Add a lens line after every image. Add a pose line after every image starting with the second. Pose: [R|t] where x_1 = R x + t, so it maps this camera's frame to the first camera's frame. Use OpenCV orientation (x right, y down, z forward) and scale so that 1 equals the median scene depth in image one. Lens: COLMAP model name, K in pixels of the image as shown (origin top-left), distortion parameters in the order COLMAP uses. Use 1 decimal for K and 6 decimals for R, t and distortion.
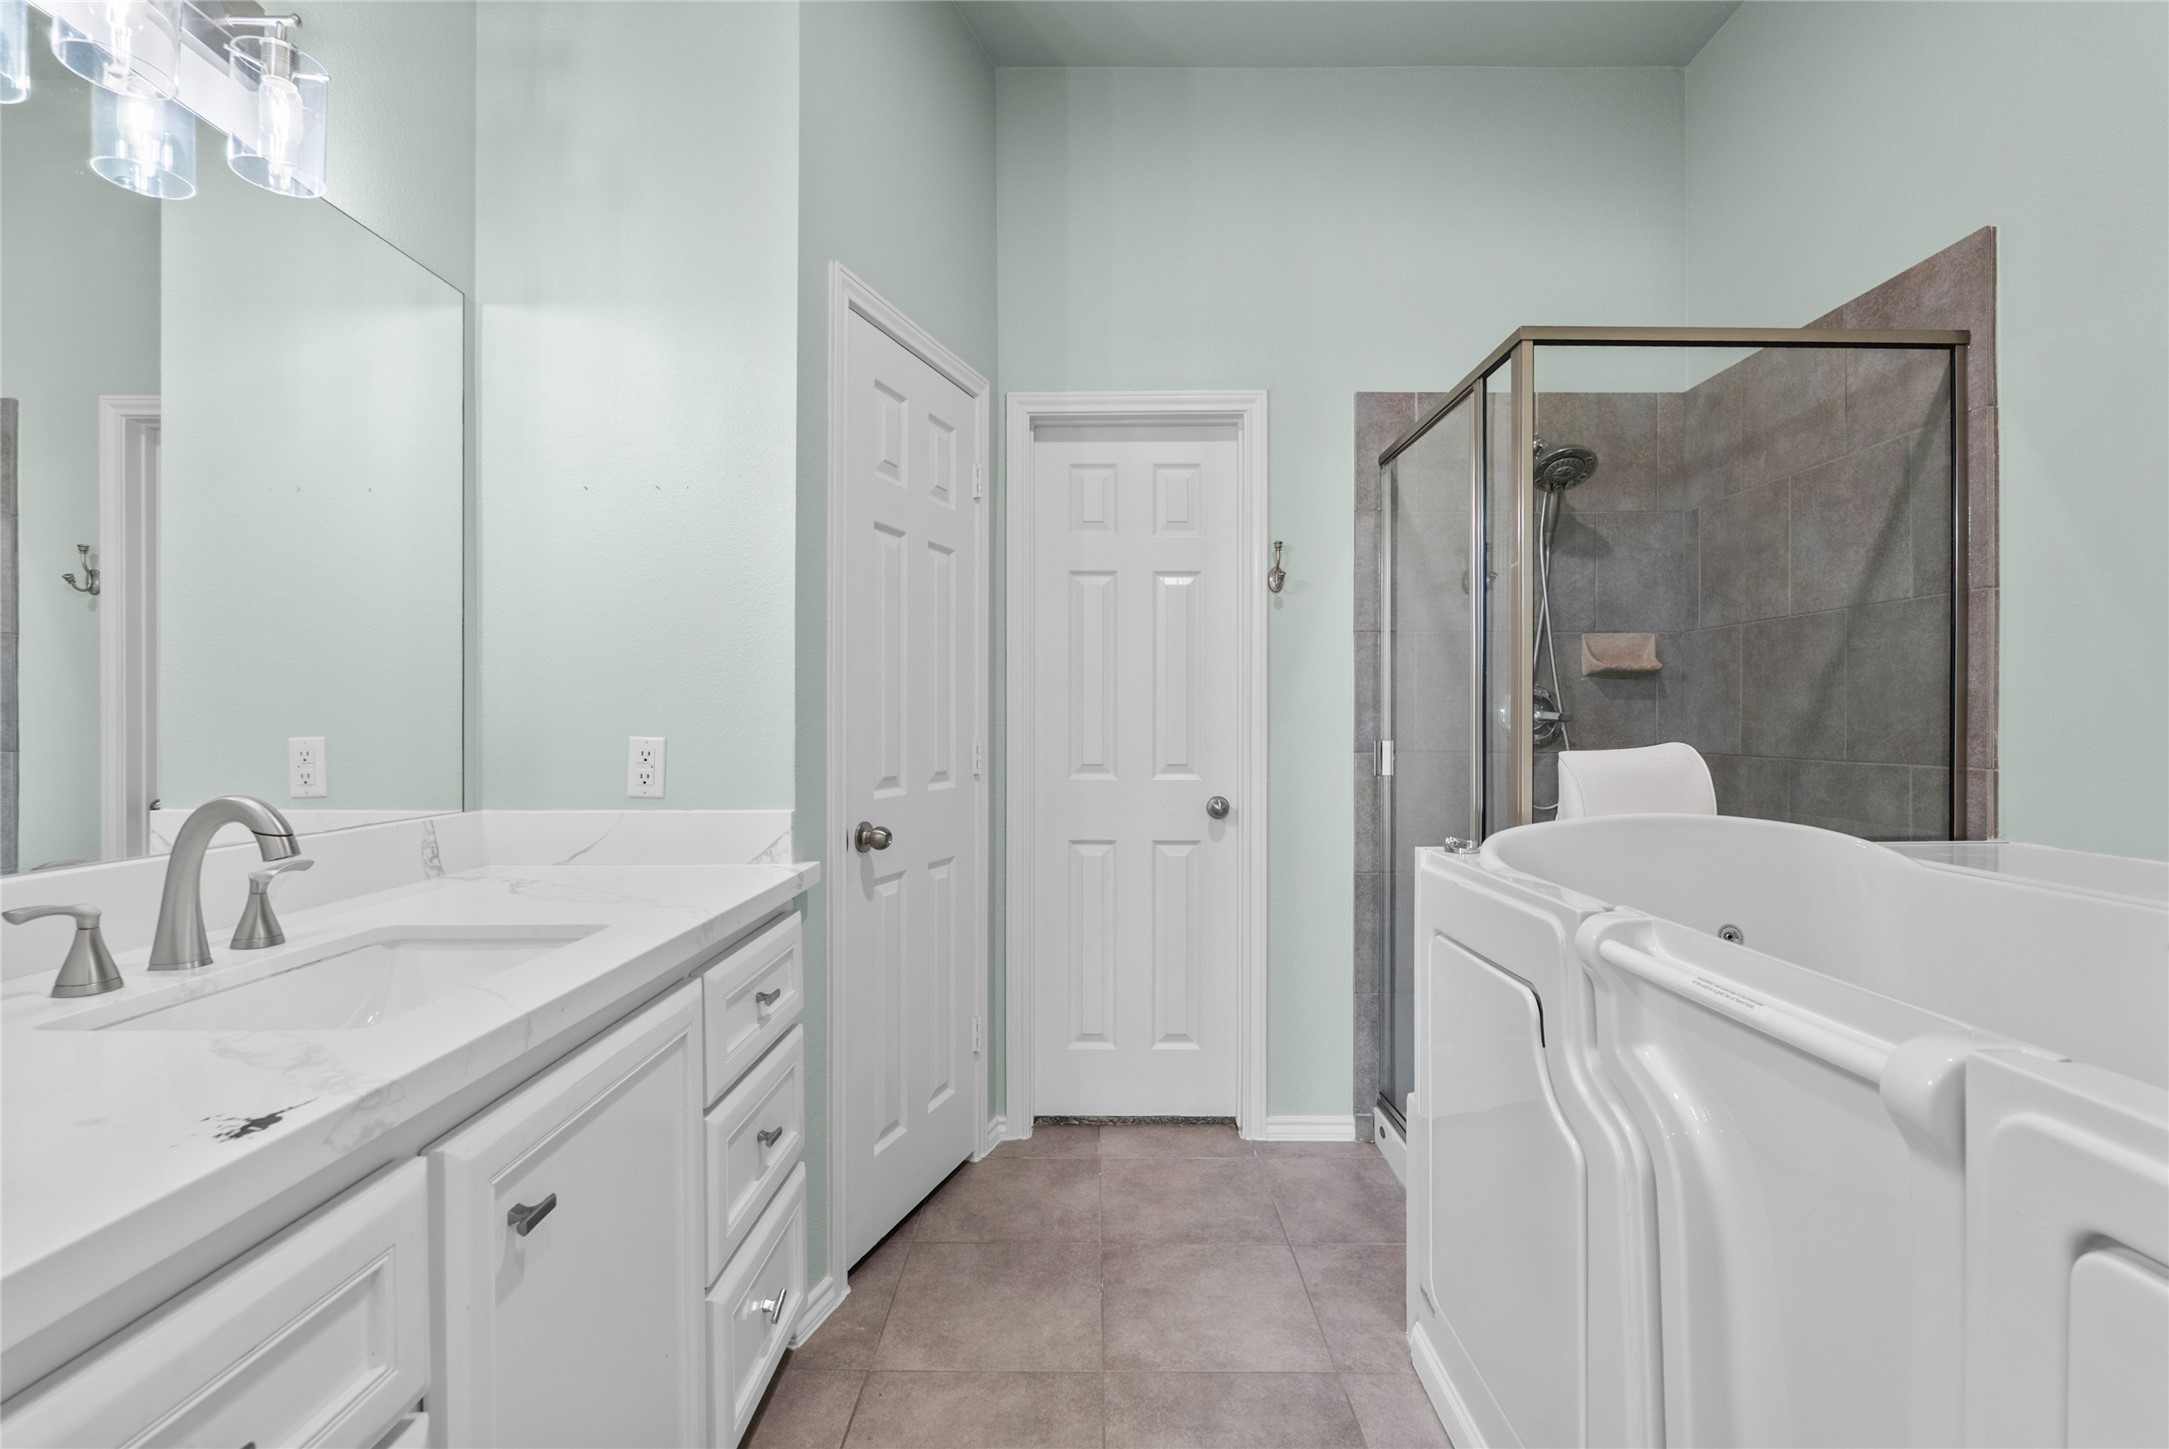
lens RADIAL K [[964.0, 0, 1081.2], [0, 964.0, 734.2], [0, 0, 1]] dist [-0.008116, 0.001239]
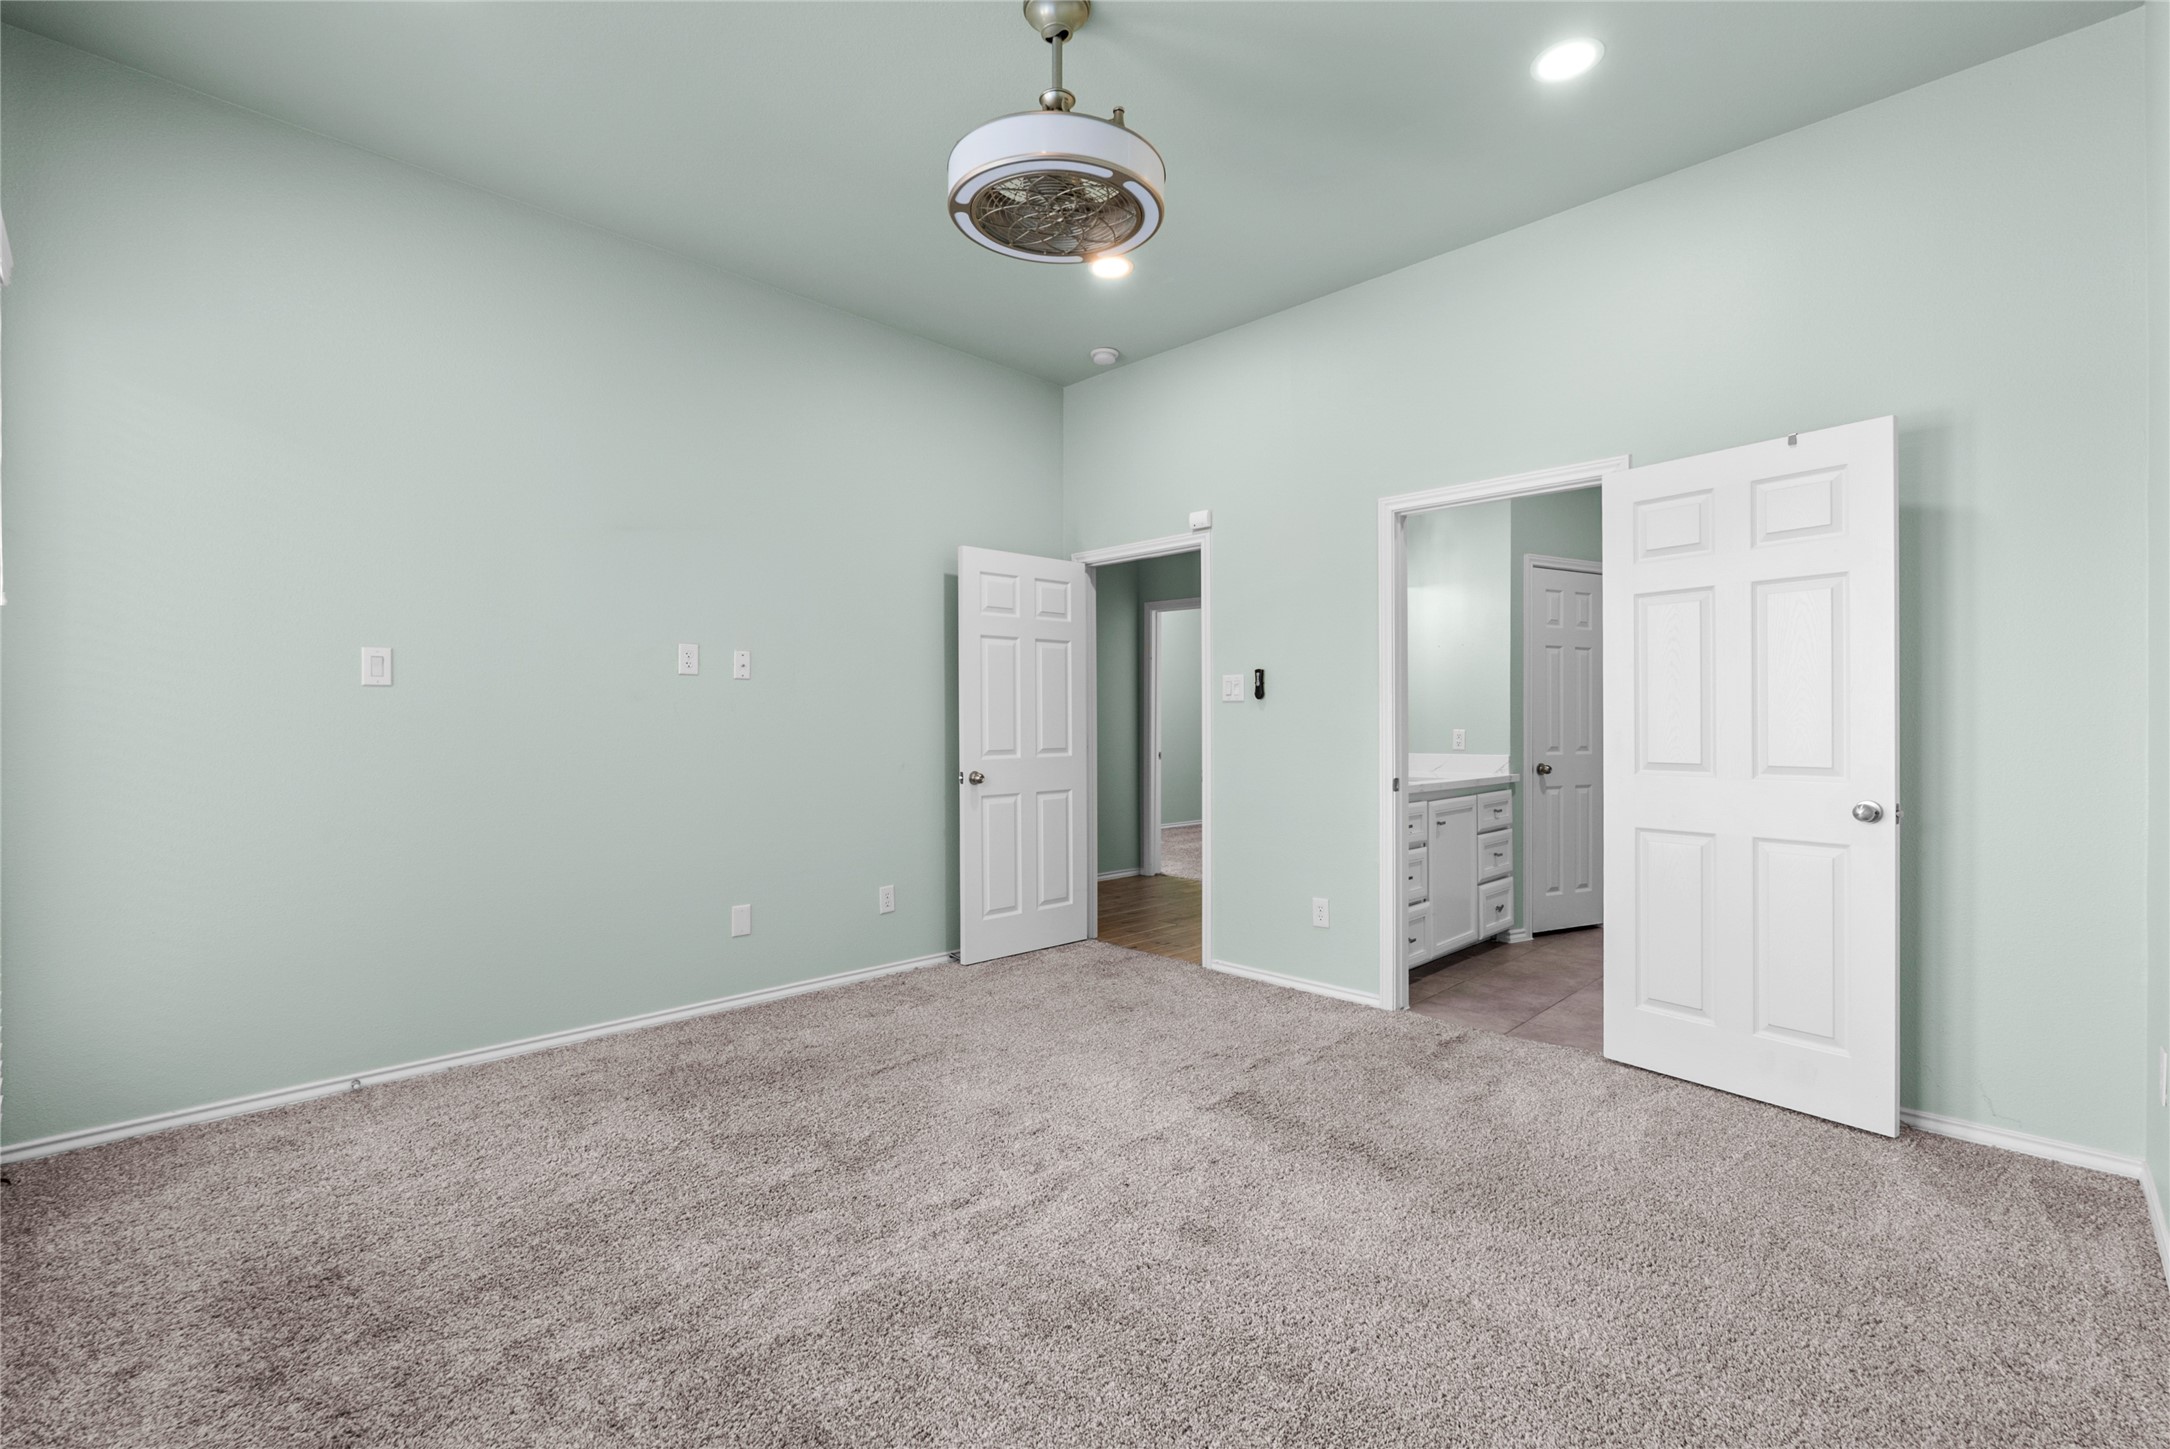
lens RADIAL K [[964.4, 0, 1089.4], [0, 964.4, 724.6], [0, 0, 1]] dist [-0.008116, 0.001239]
pose [[0.719395, -0.000406, -0.694601, 0.677304], [-0.001290, 0.999997, -0.001922, -0.005304], [0.694600, 0.002279, 0.719392, -1.647802]]
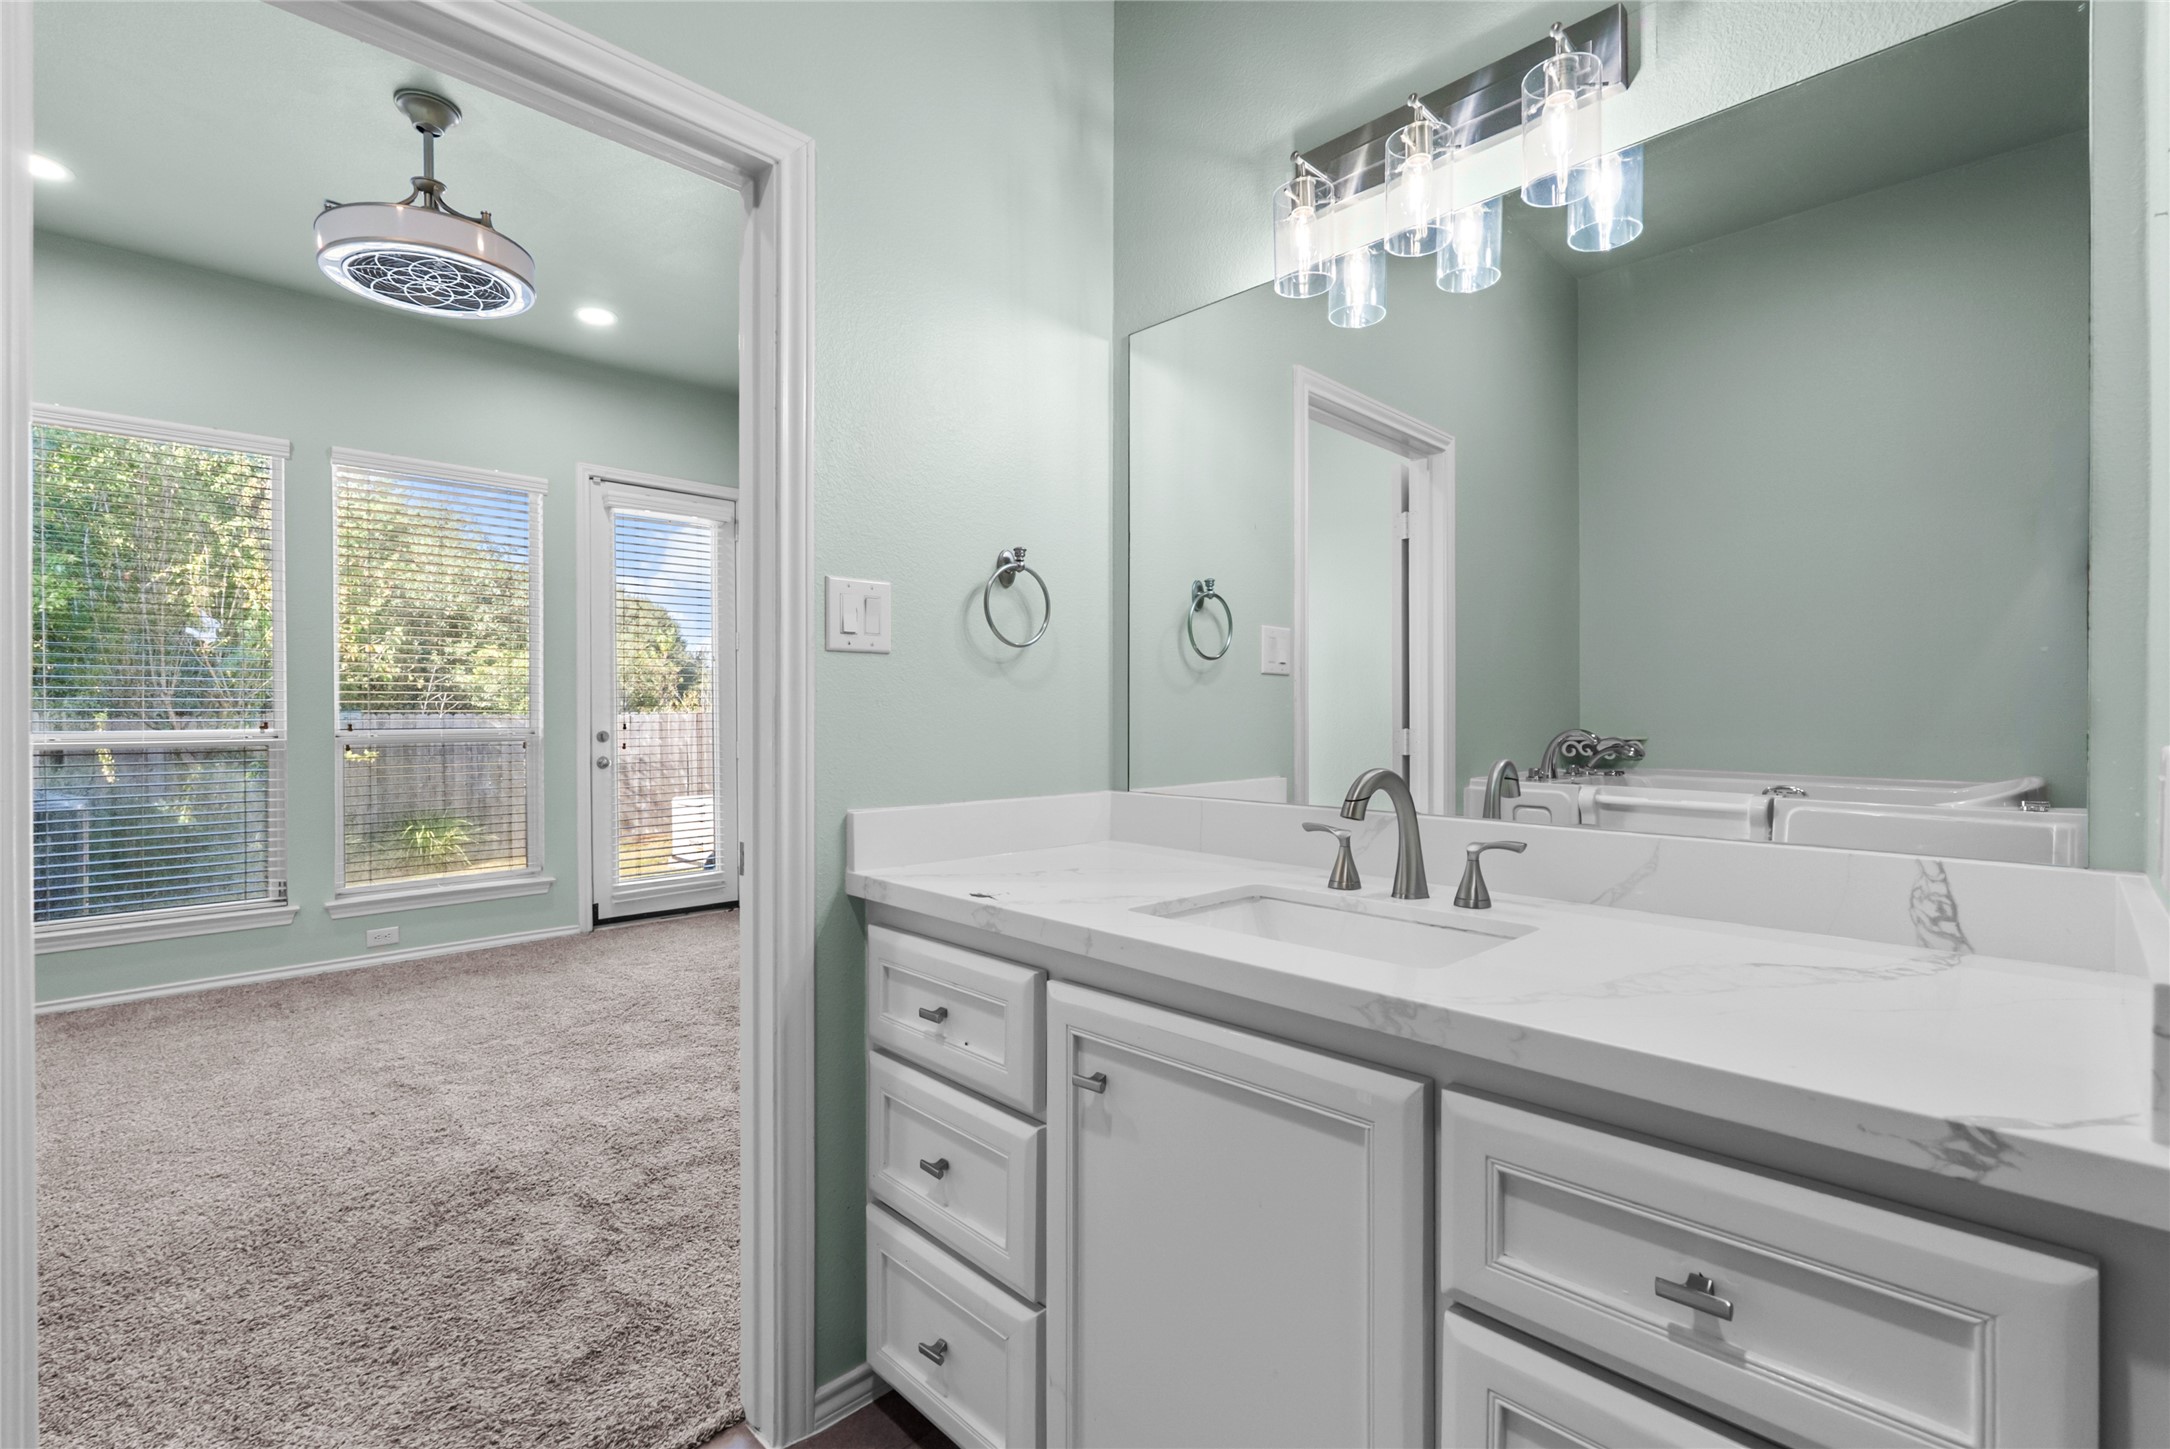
lens RADIAL K [[964.4, 0, 1082.6], [0, 964.4, 713.6], [0, 0, 1]] dist [-0.008116, 0.001239]
pose [[-0.709172, -0.001839, -0.705033, 0.183453], [-0.007928, 0.999954, 0.005367, -0.010208], [0.704991, 0.009396, -0.709154, 0.916860]]
